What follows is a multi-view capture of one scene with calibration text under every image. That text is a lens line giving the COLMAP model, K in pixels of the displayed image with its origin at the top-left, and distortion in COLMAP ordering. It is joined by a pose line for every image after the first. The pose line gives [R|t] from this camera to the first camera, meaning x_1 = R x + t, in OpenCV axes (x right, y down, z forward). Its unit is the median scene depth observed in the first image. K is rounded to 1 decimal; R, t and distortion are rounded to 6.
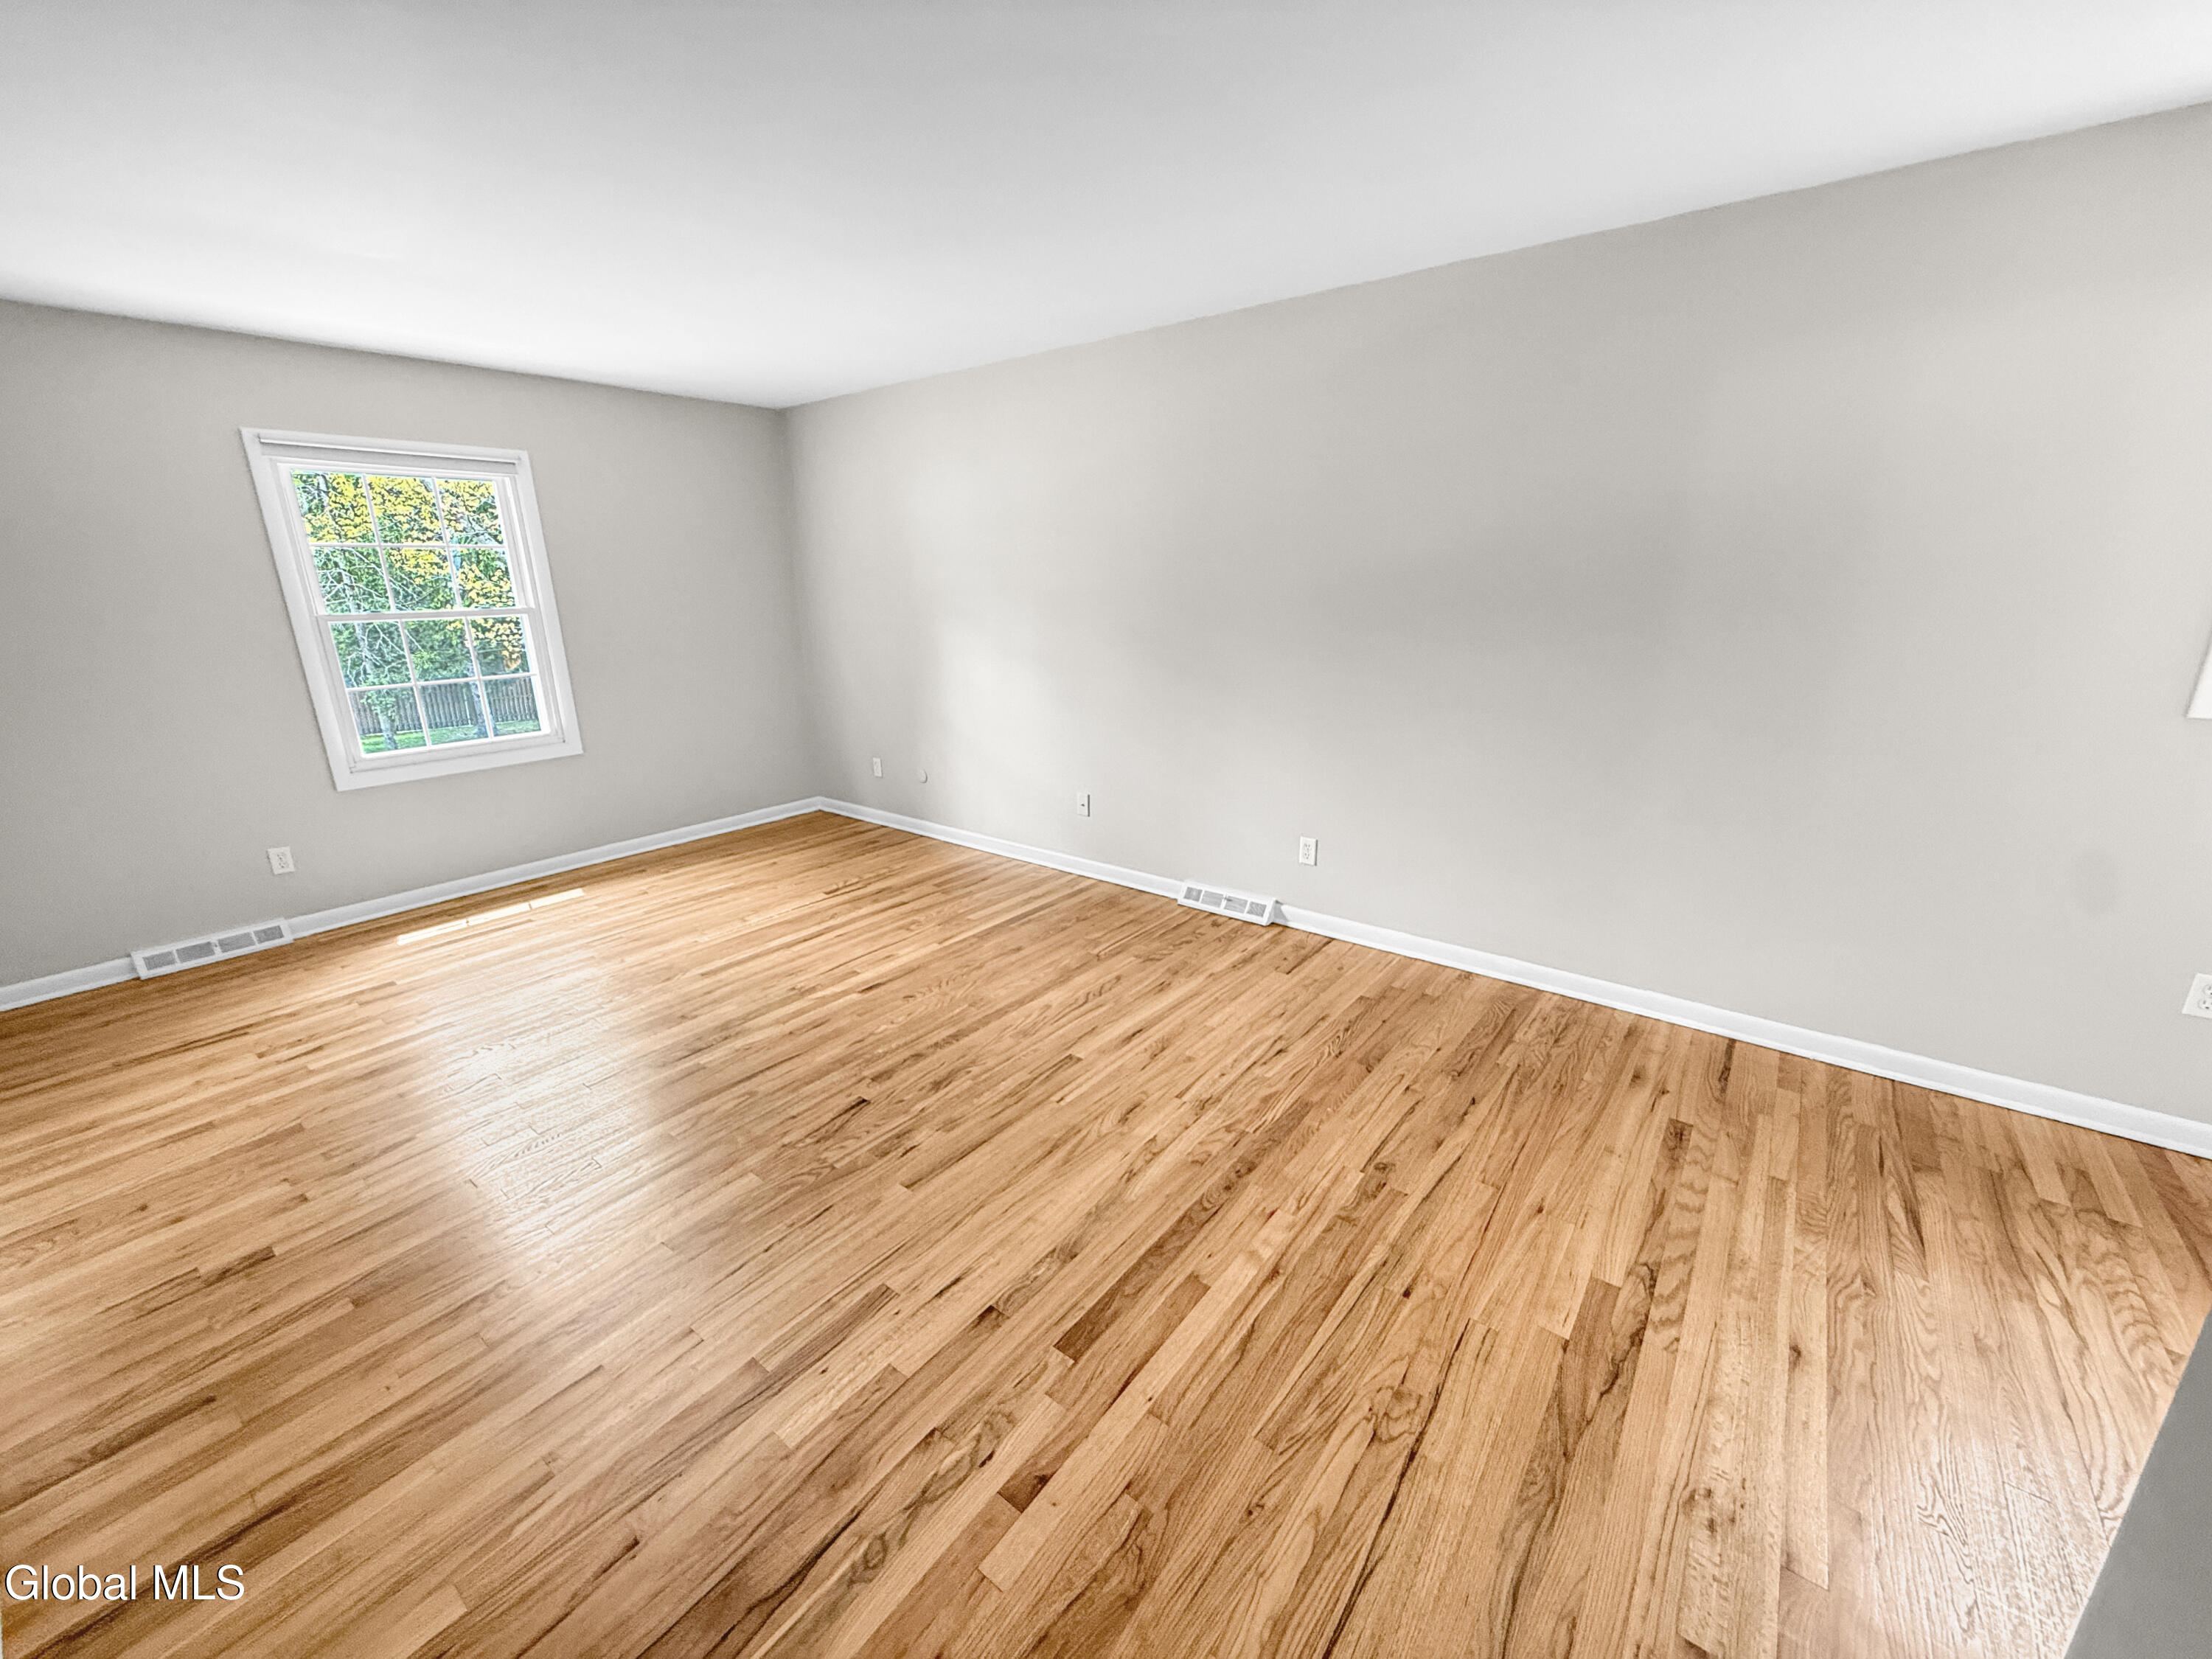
lens RADIAL K [[882.6, 0, 1100.8], [0, 882.6, 832.6], [0, 0, 1]] dist [0.001690, -0.000243]
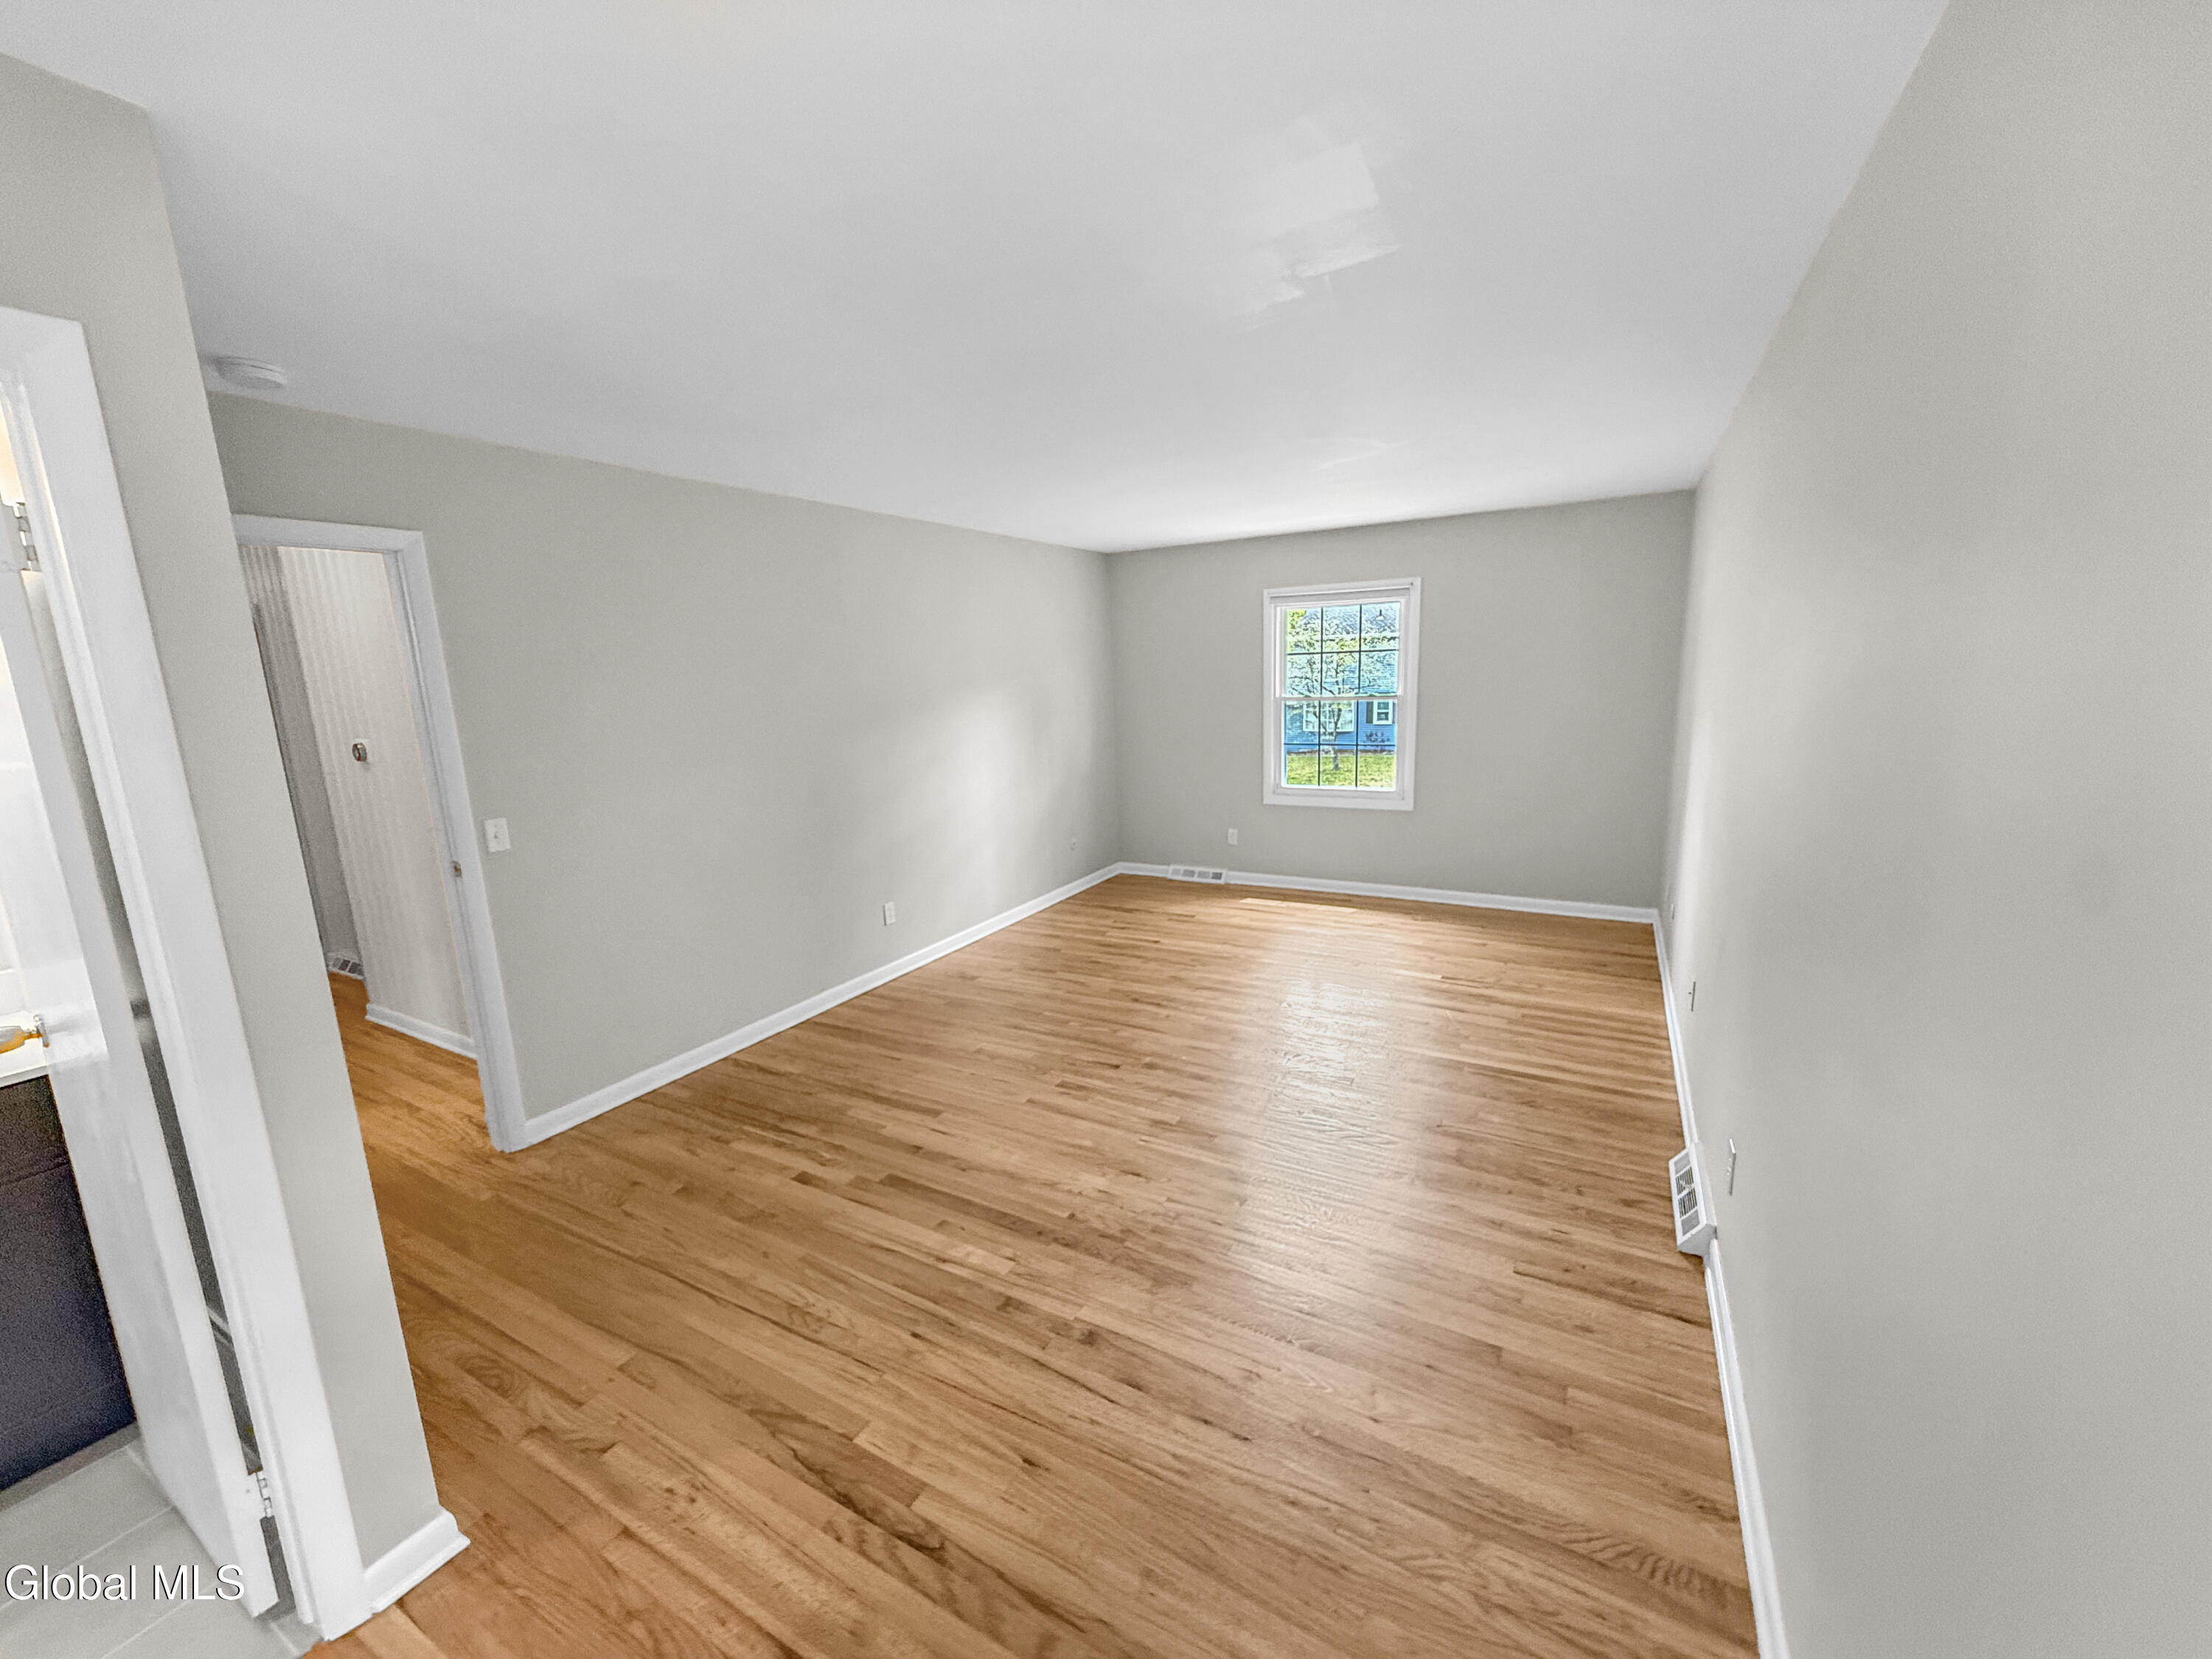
lens RADIAL K [[882.6, 0, 1100.8], [0, 882.6, 832.6], [0, 0, 1]] dist [0.001690, -0.000243]
pose [[0.146553, 0.193151, -0.970162, 0.802131], [-0.246139, 0.957026, 0.153354, -0.204082], [0.958091, 0.216321, 0.187797, 0.504064]]
